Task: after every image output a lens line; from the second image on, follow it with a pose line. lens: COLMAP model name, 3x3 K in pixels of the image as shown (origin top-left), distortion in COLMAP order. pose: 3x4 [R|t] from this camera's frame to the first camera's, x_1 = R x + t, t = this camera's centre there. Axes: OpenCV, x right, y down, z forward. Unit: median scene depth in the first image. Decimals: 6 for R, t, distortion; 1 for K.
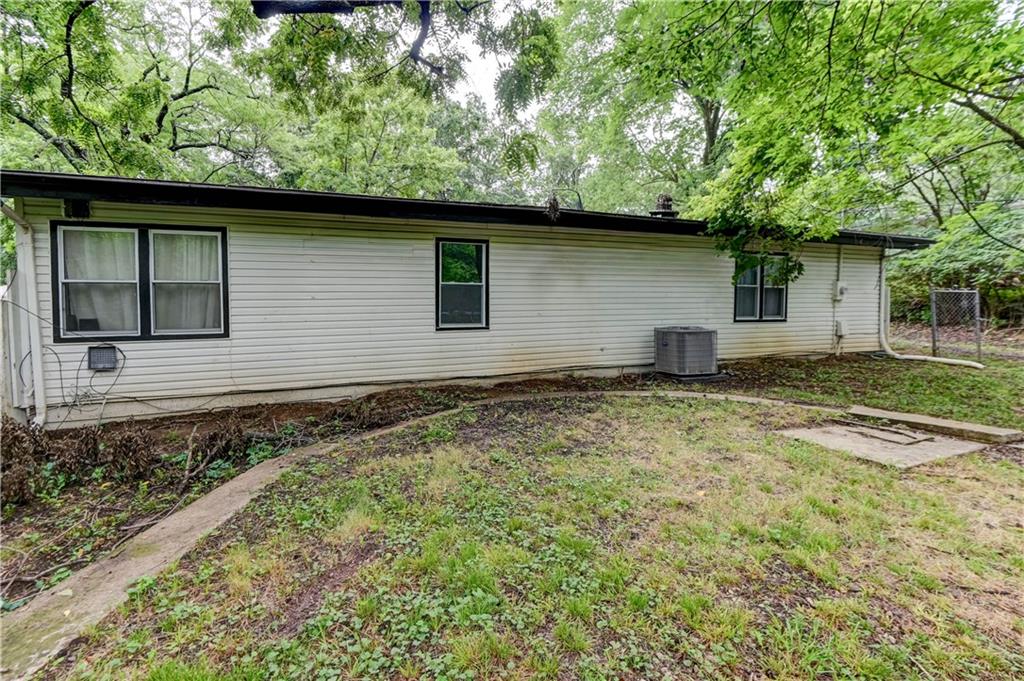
lens RADIAL K [[610.2, 0, 512.0], [0, 610.2, 340.5], [0, 0, 1]] dist [0.000270, -0.000141]
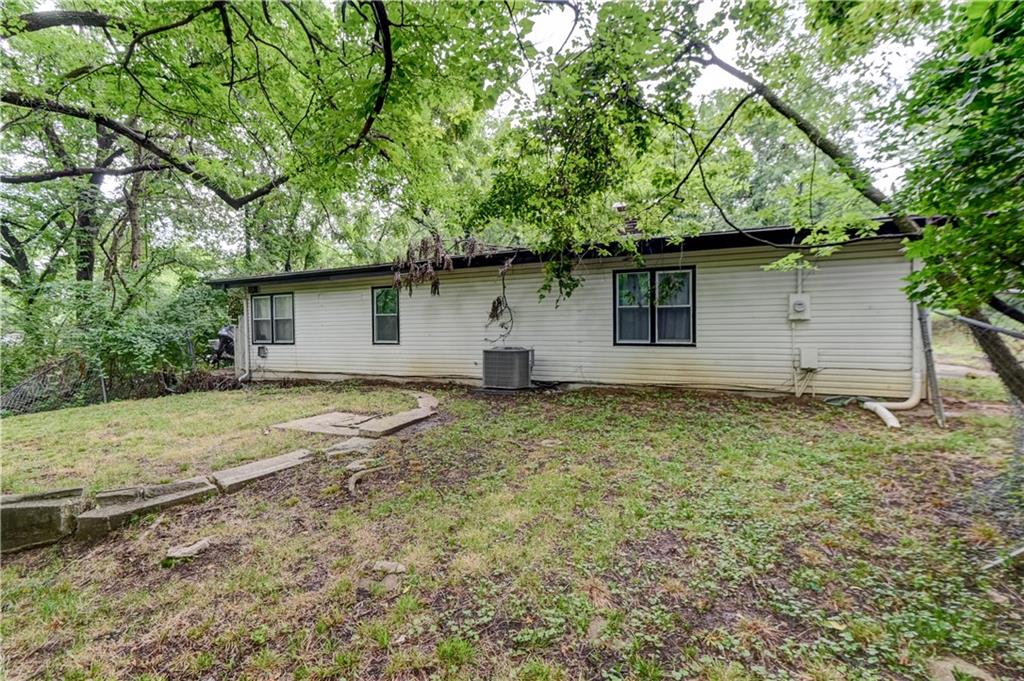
lens RADIAL K [[477.9, 0, 512.0], [0, 477.9, 340.5], [0, 0, 1]] dist [0.002629, -0.005149]
pose [[0.603356, 0.021587, -0.797180, 1.050260], [-0.037897, 0.999280, -0.001623, -0.036801], [0.796571, 0.031190, 0.603739, 0.503860]]
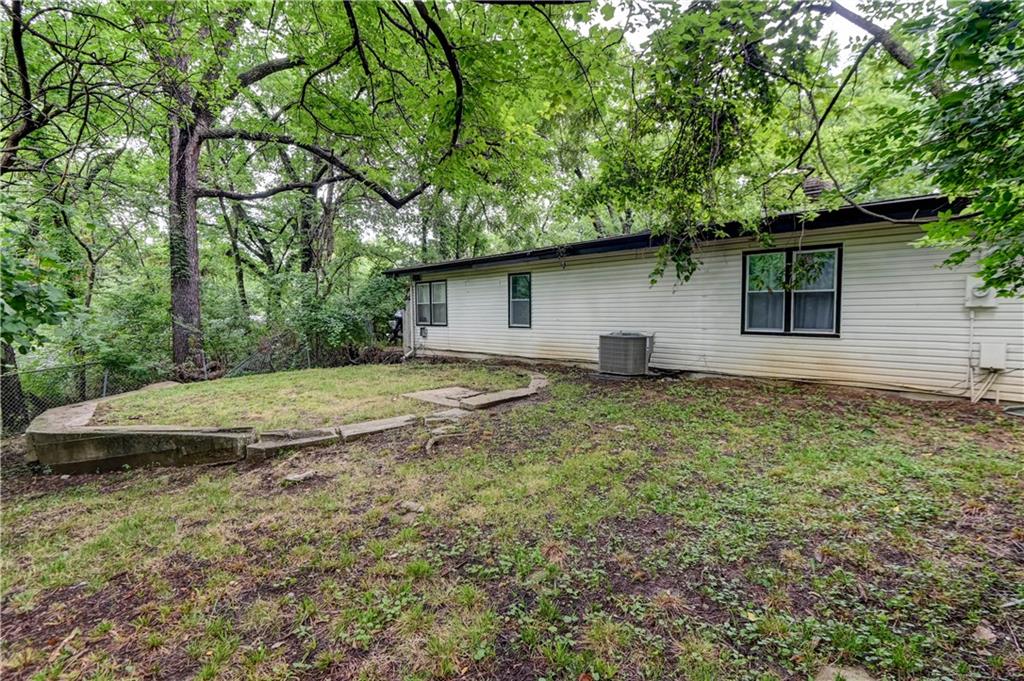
lens RADIAL K [[484.4, 0, 513.5], [0, 484.4, 344.3], [0, 0, 1]] dist [-0.002377, -0.001104]
pose [[0.293463, 0.068623, -0.953504, 1.133798], [-0.053183, 0.997047, 0.055389, -0.043687], [0.954490, 0.034456, 0.296246, 0.577252]]
